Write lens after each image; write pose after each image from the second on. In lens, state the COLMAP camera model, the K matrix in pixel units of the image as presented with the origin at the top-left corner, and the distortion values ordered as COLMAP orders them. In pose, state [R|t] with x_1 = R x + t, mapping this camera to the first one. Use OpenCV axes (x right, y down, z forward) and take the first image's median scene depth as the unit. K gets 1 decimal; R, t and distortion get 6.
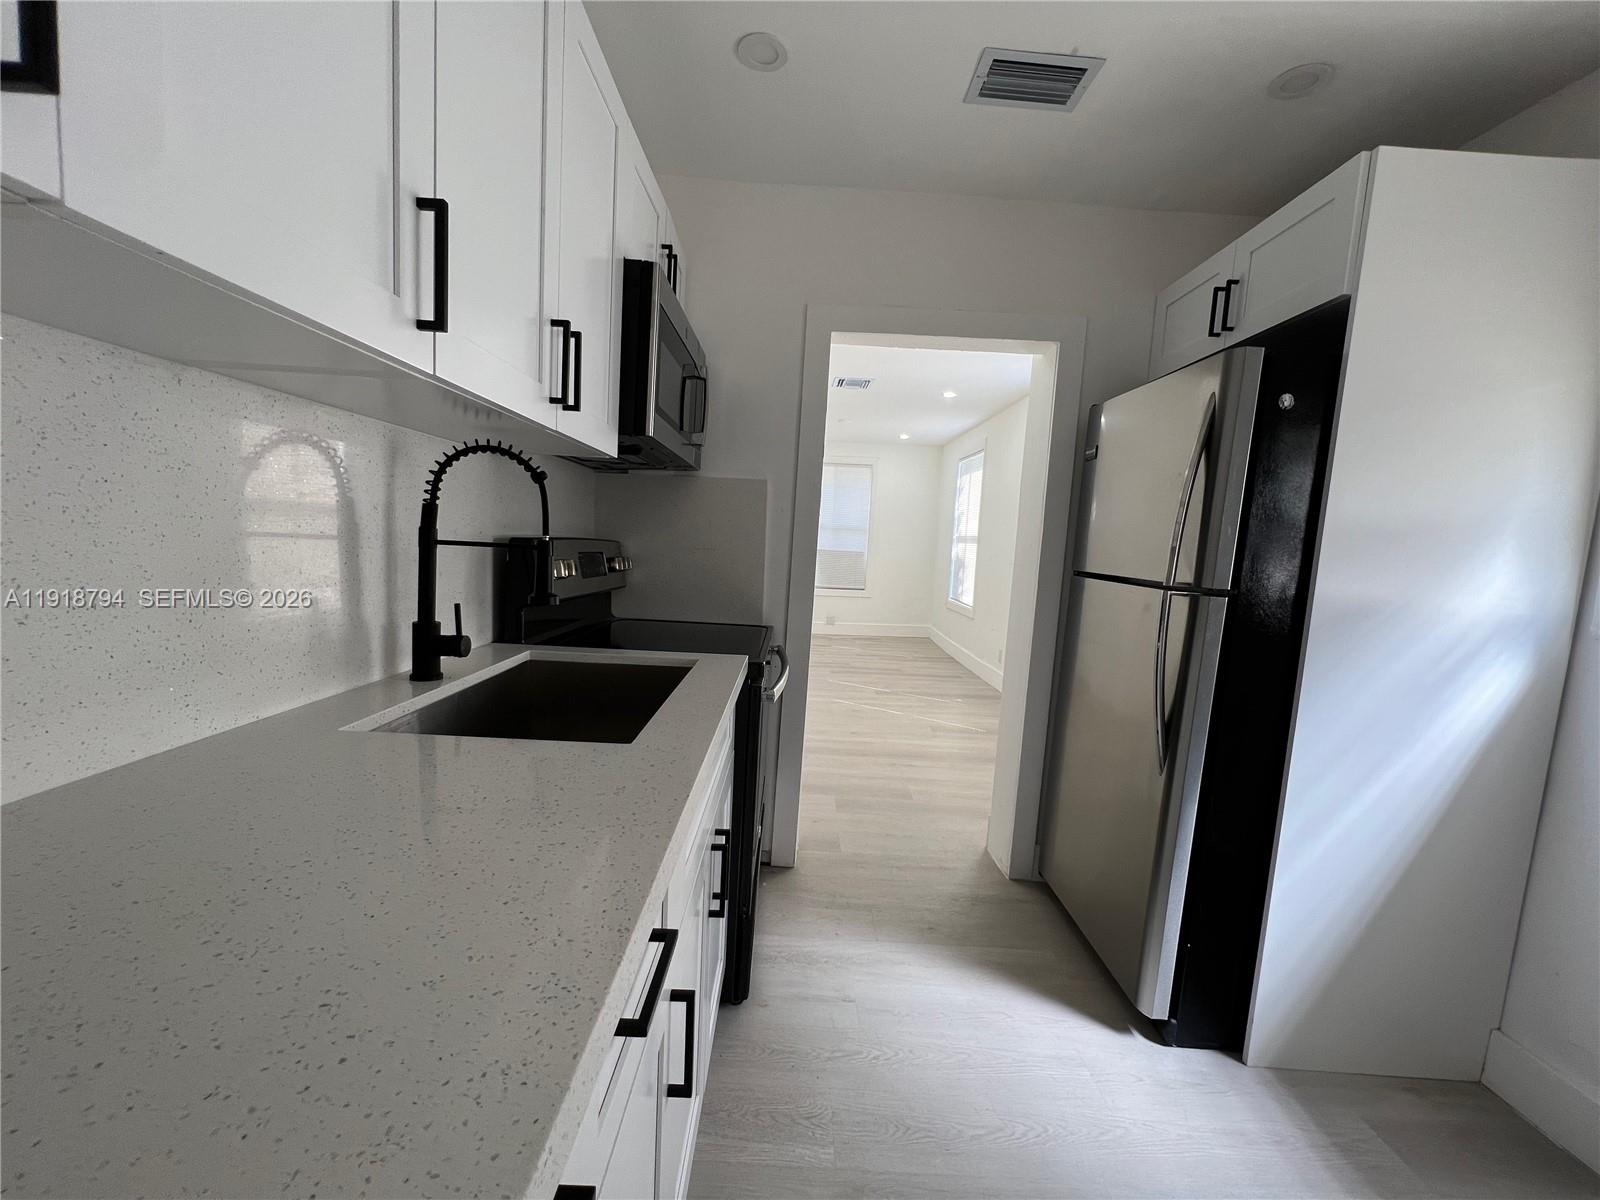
lens RADIAL K [[638.4, 0, 800.1], [0, 638.4, 603.4], [0, 0, 1]] dist [-0.000055, -0.000273]
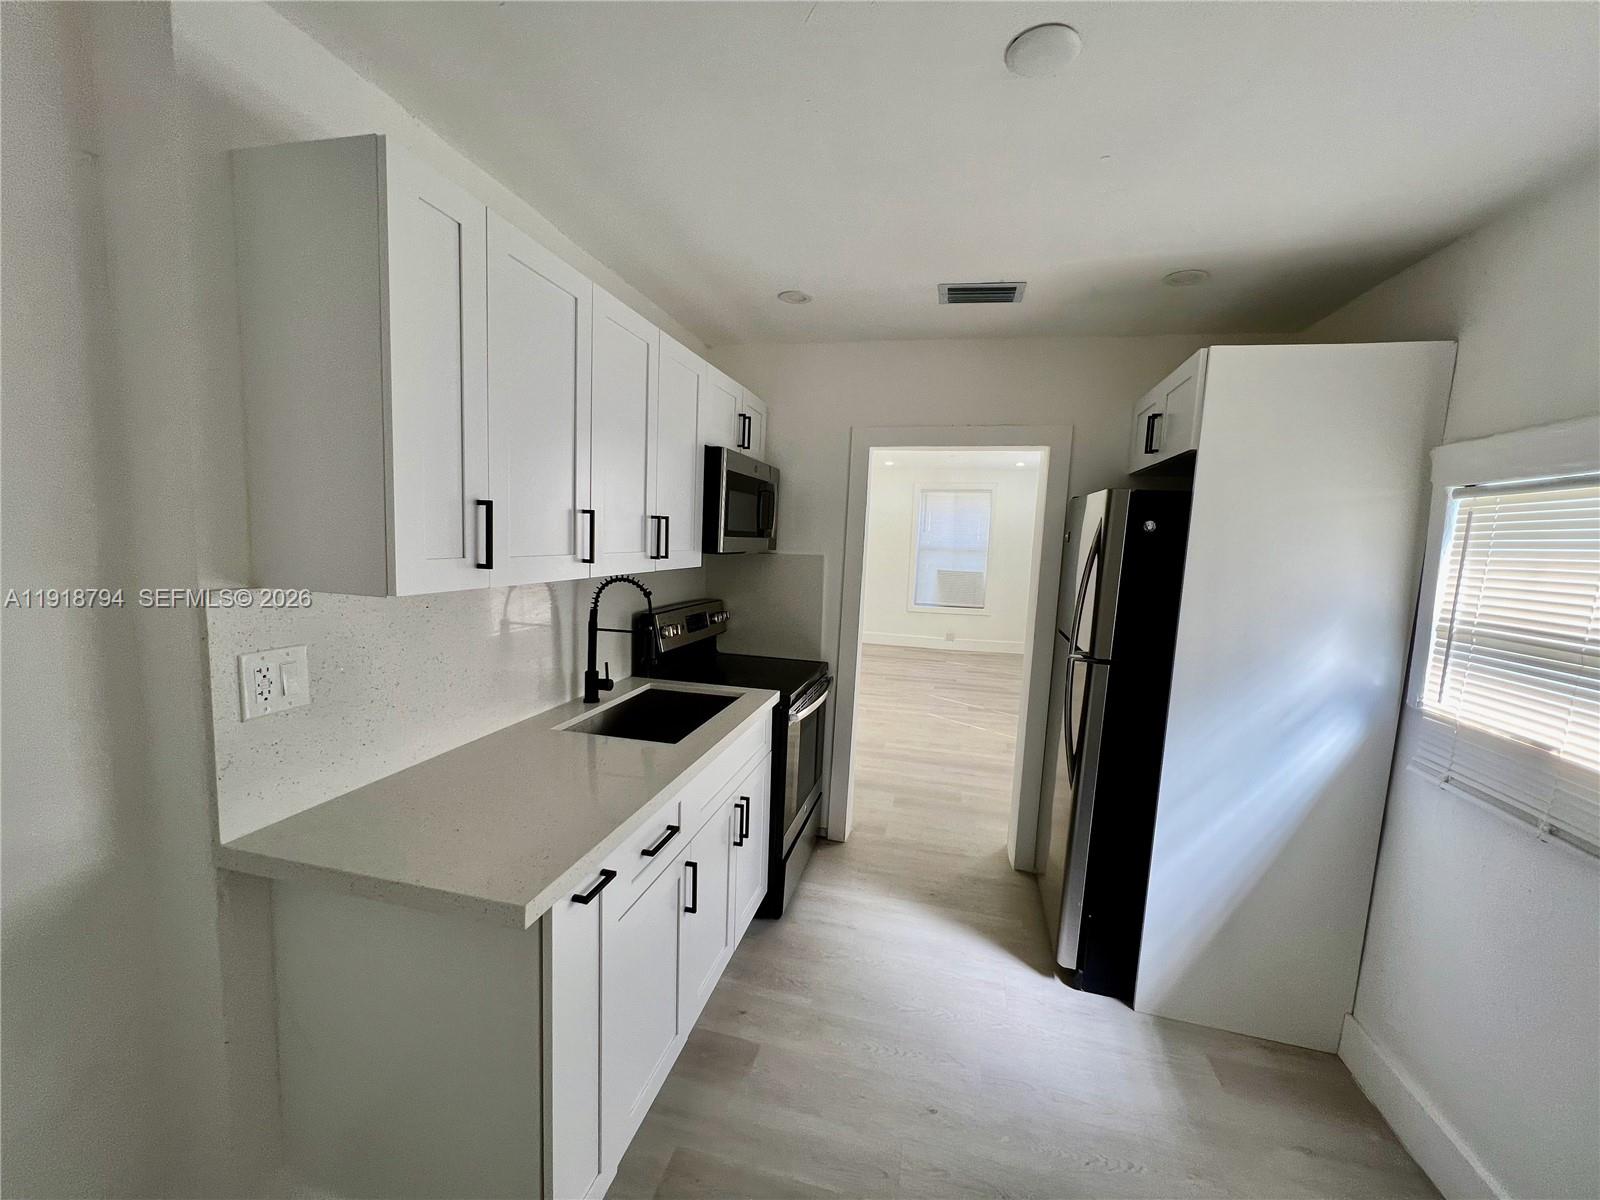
lens RADIAL K [[638.4, 0, 800.5], [0, 638.4, 603.6], [0, 0, 1]] dist [-0.000055, -0.000273]
pose [[0.969450, 0.010641, -0.245056, 0.324678], [-0.011121, 0.999938, -0.000575, -0.122717], [0.245035, 0.003283, 0.969509, -0.465111]]
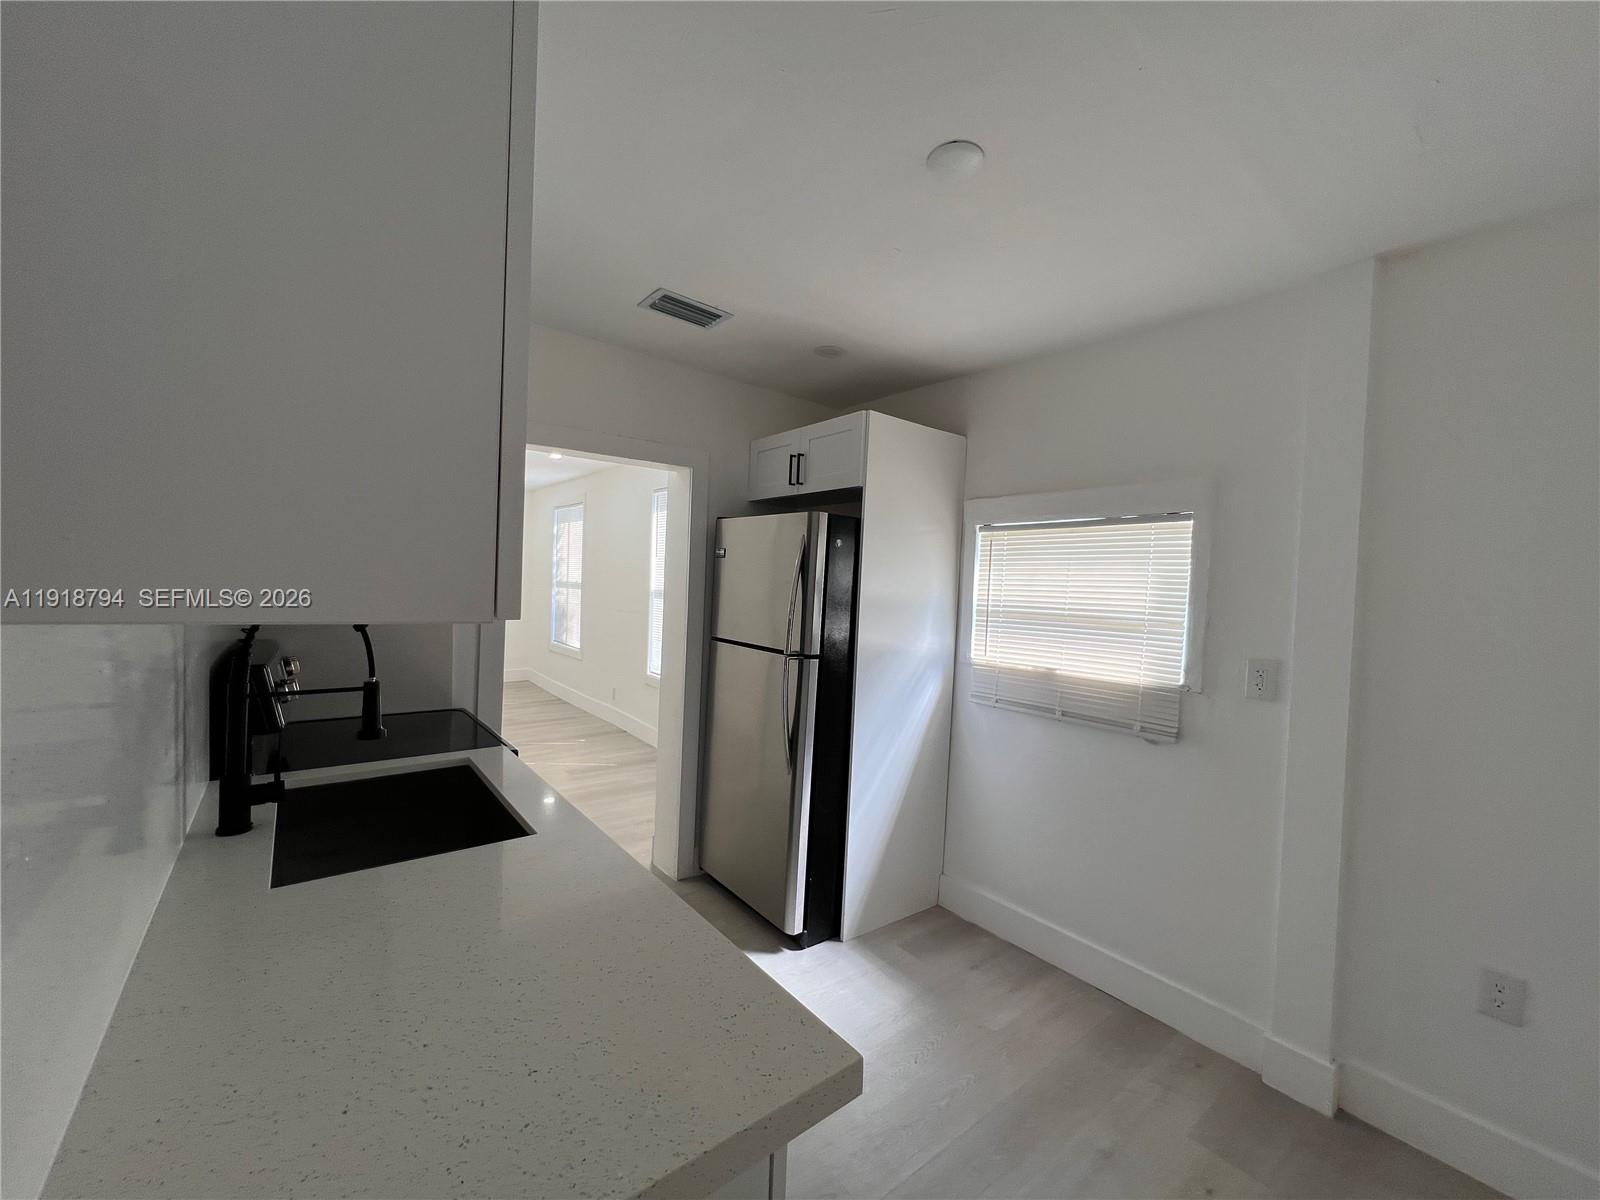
lens RADIAL K [[638.4, 0, 802.1], [0, 638.4, 606.0], [0, 0, 1]] dist [-0.000055, -0.000273]
pose [[0.789500, -0.043465, 0.612210, -0.334076], [0.064254, 0.997861, -0.012015, -0.117681], [-0.610379, 0.048823, 0.790604, -0.260898]]
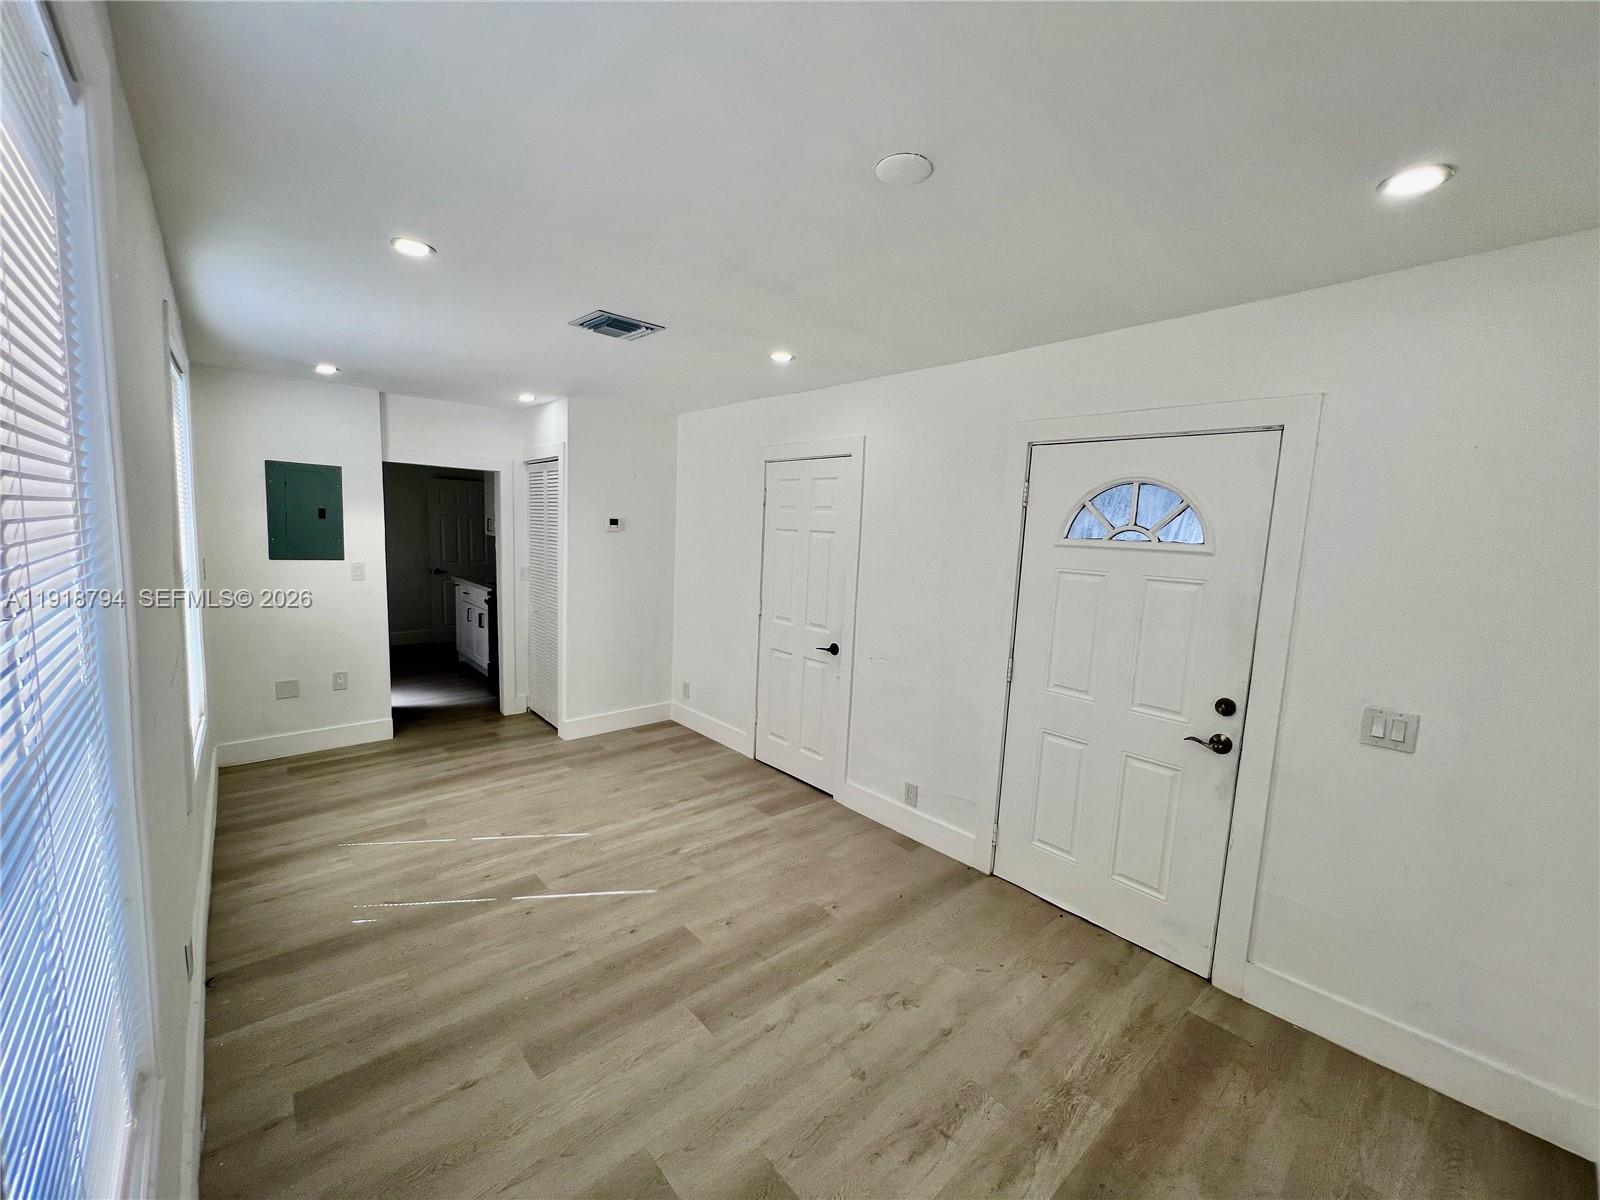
lens RADIAL K [[638.4, 0, 811.9], [0, 638.4, 596.3], [0, 0, 1]] dist [-0.000055, -0.000273]
pose [[-0.741219, -0.007540, -0.671221, 0.995747], [-0.141462, 0.979235, 0.145215, -0.668962], [0.656188, 0.202588, -0.726894, 4.749997]]
